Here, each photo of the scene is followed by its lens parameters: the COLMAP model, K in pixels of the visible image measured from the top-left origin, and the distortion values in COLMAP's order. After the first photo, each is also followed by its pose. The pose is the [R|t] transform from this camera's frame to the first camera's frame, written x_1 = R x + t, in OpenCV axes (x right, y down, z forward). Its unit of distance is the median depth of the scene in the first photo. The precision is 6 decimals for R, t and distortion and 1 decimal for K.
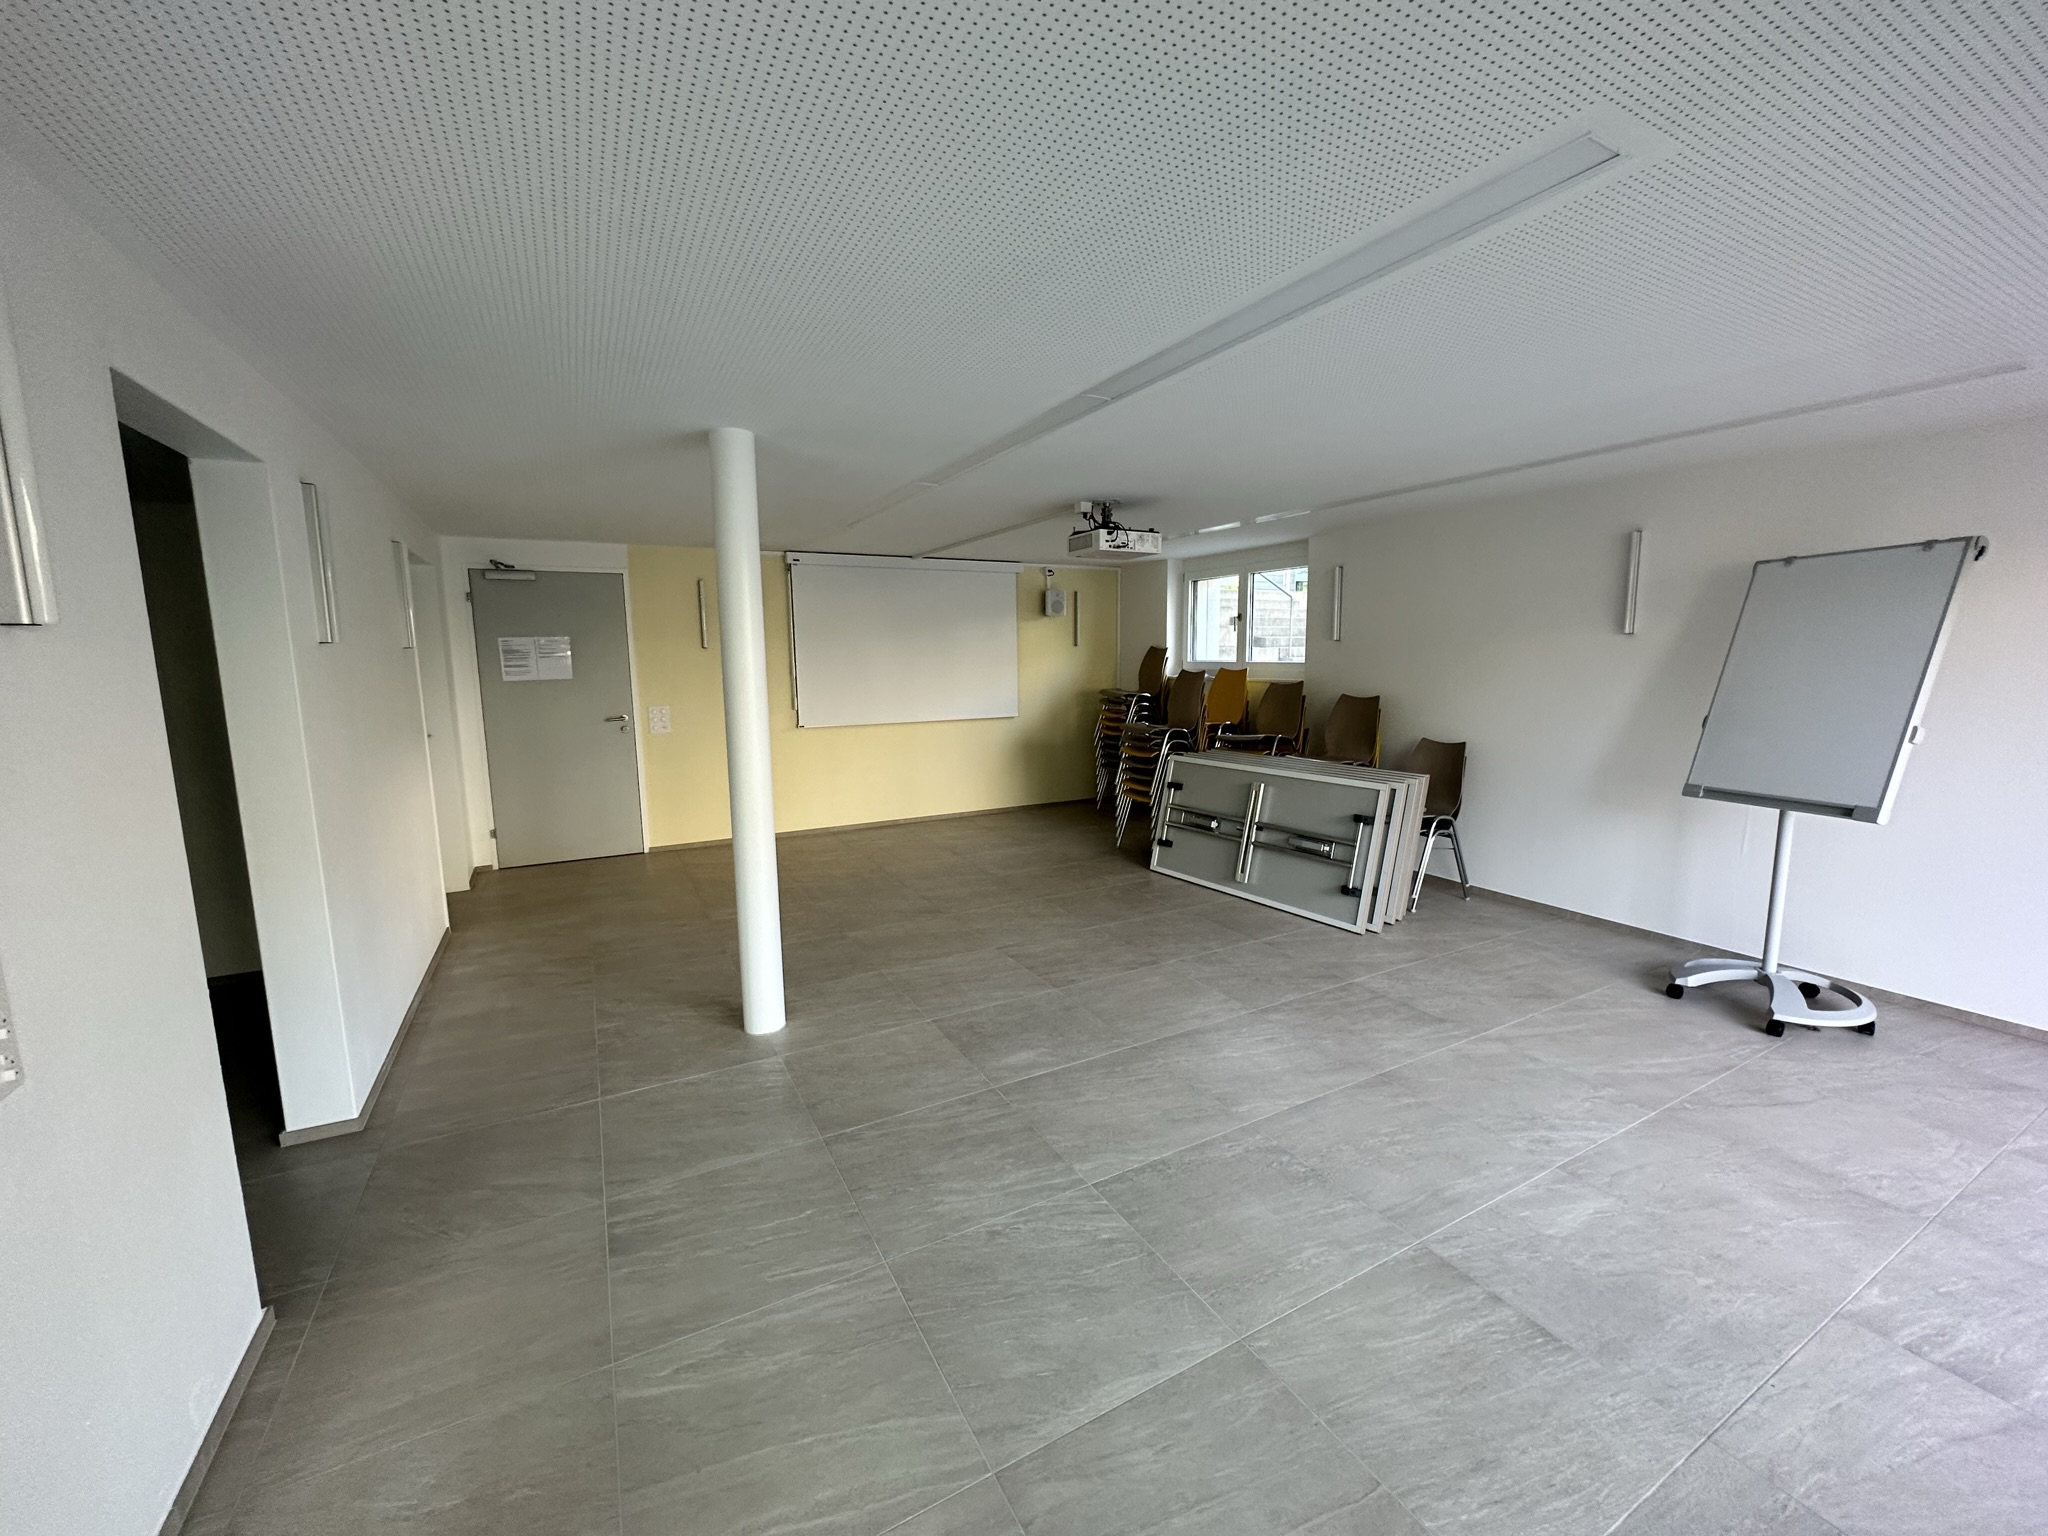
lens RADIAL K [[818.3, 0, 1023.6], [0, 818.3, 765.5], [0, 0, 1]] dist [-0.002120, 0.000228]
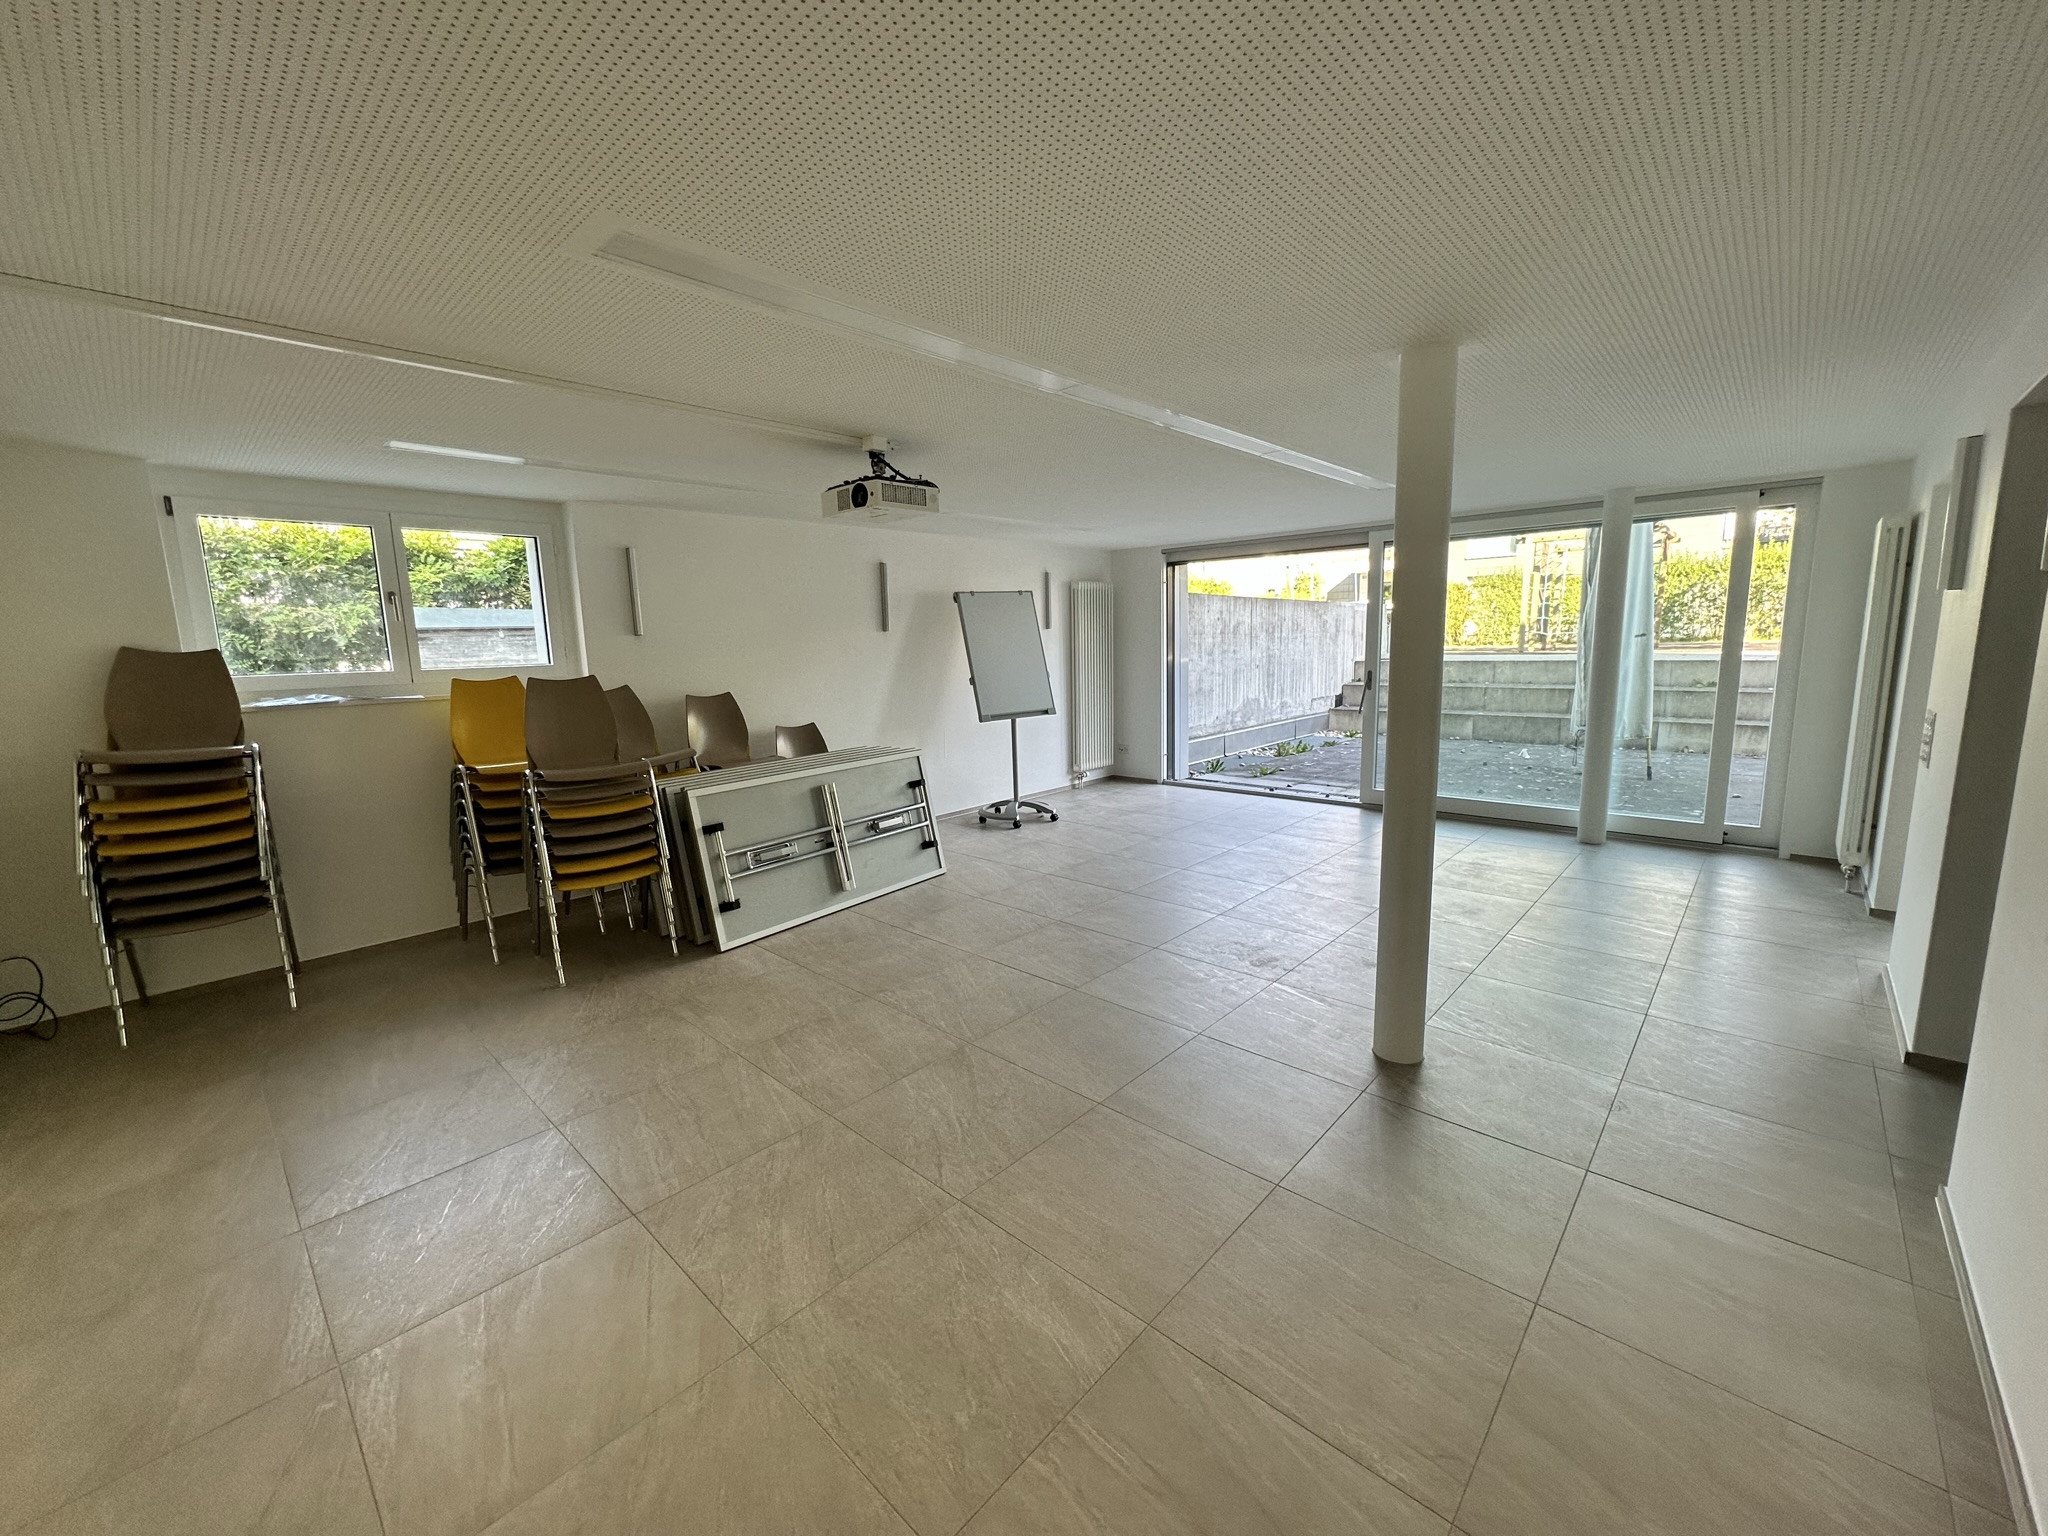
lens RADIAL K [[818.3, 0, 1032.8], [0, 818.3, 762.9], [0, 0, 1]] dist [-0.002120, 0.000228]
pose [[-0.319144, -0.123403, 0.939638, -0.999311], [0.160074, 0.970222, 0.181787, -0.203503], [-0.934090, 0.208427, -0.289887, 1.591458]]
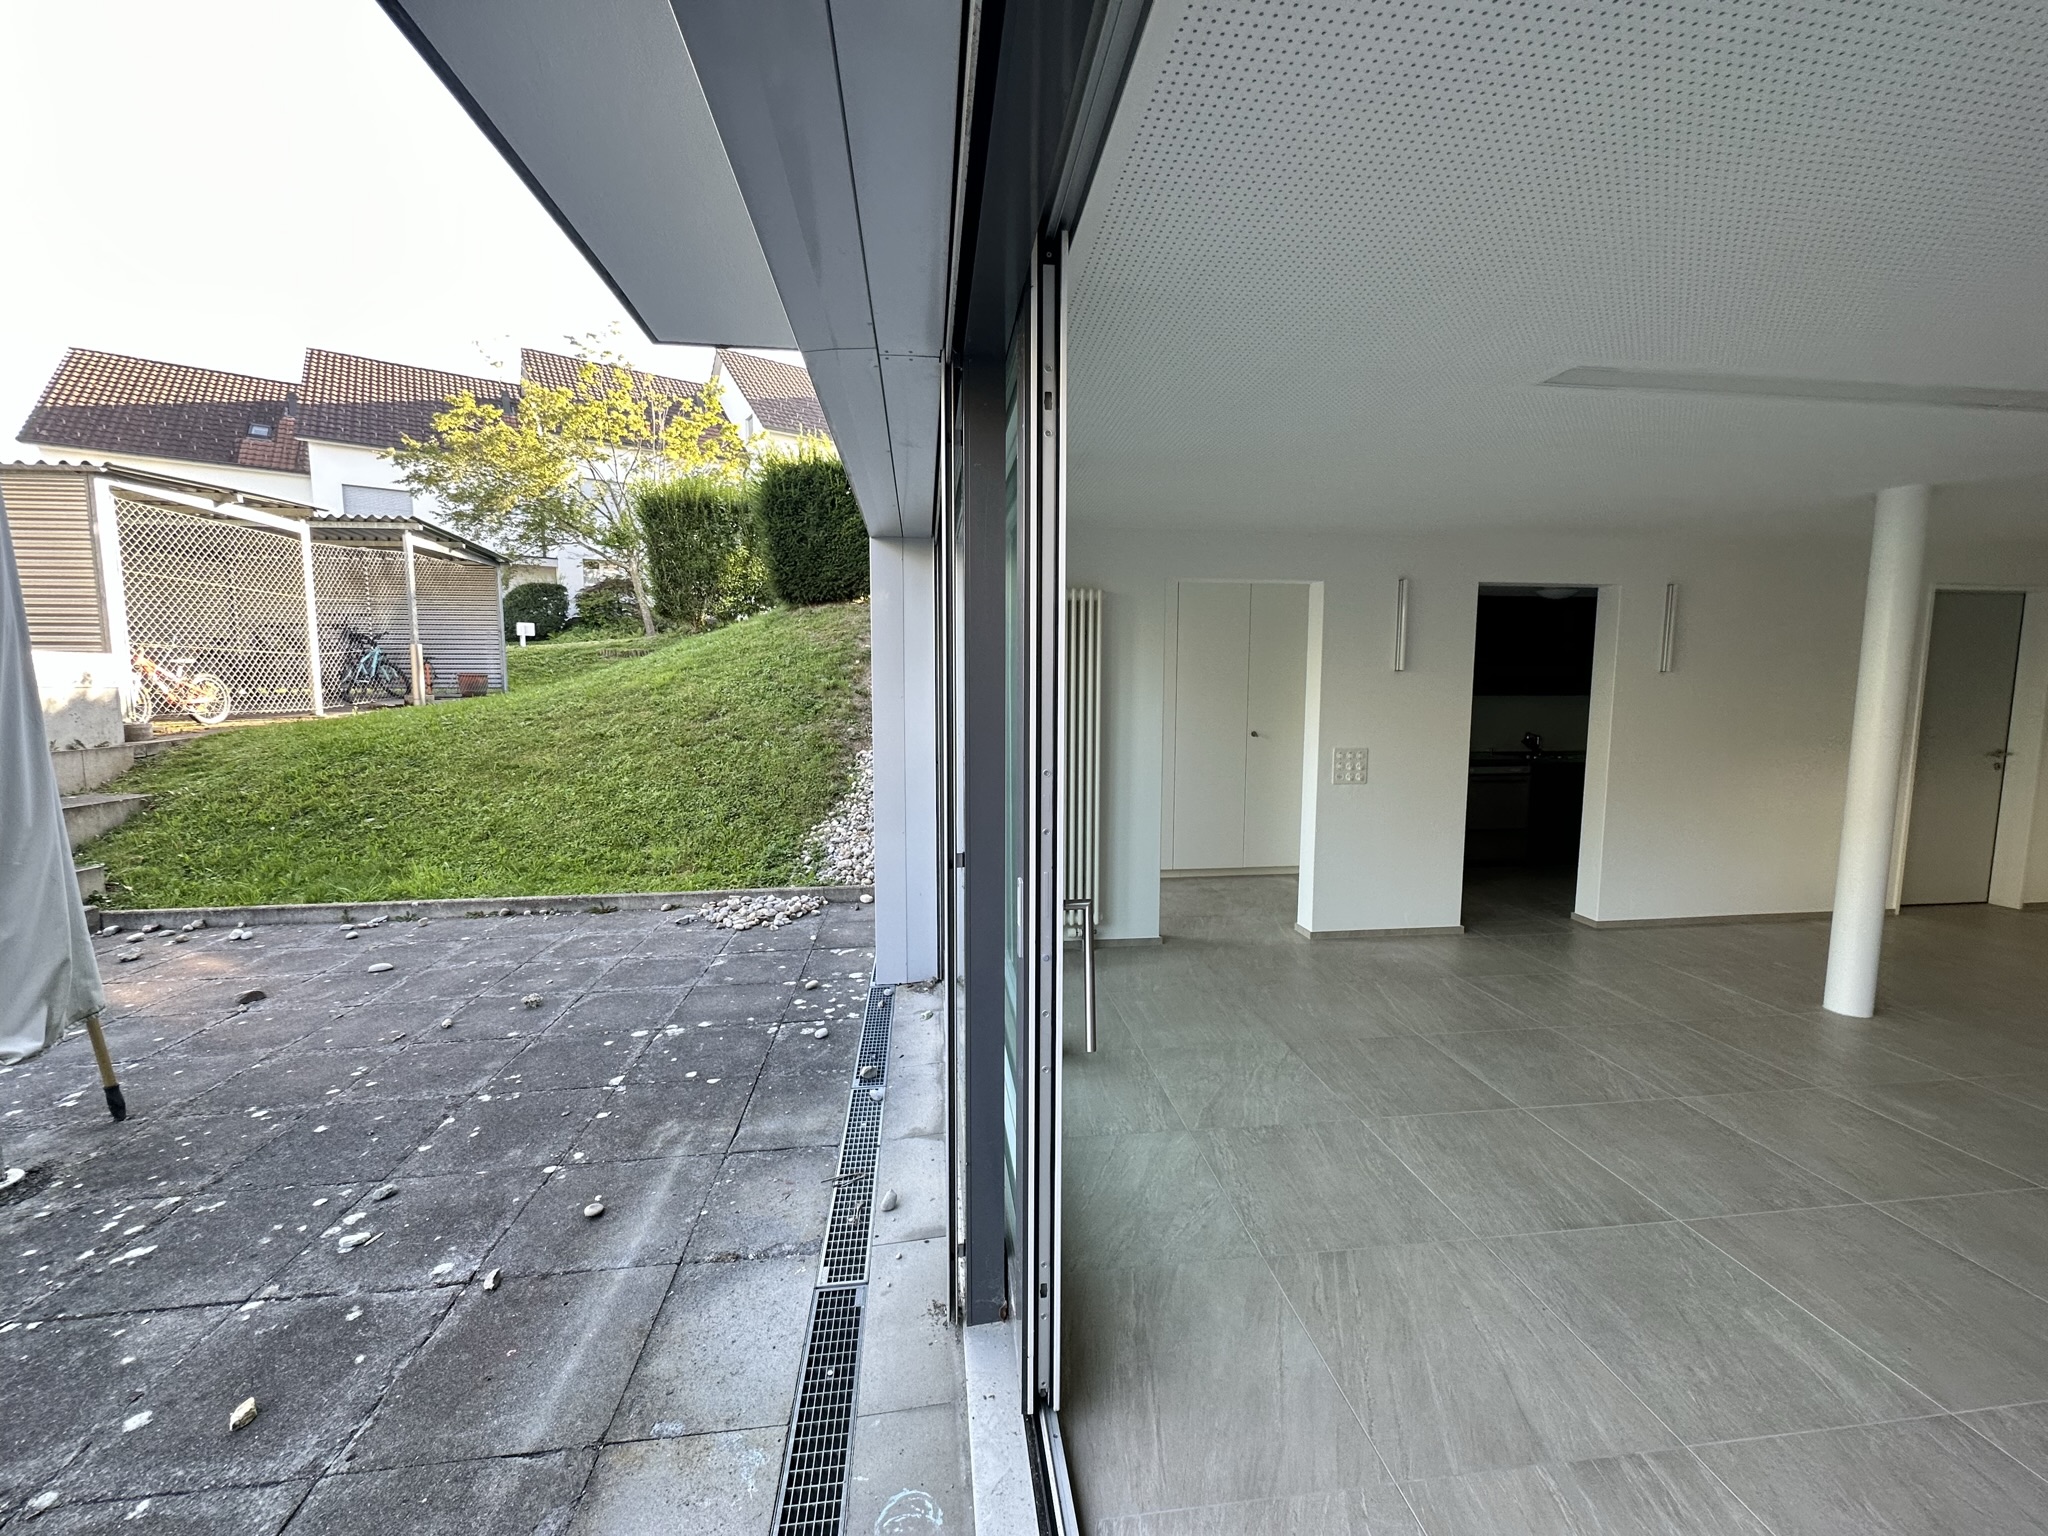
lens RADIAL K [[818.3, 0, 1019.3], [0, 818.3, 763.7], [0, 0, 1]] dist [-0.002120, 0.000228]
pose [[-0.372534, 0.102501, -0.922341, 1.130663], [-0.124025, 0.979467, 0.158944, -0.051400], [0.919694, 0.173605, -0.352171, 0.300713]]
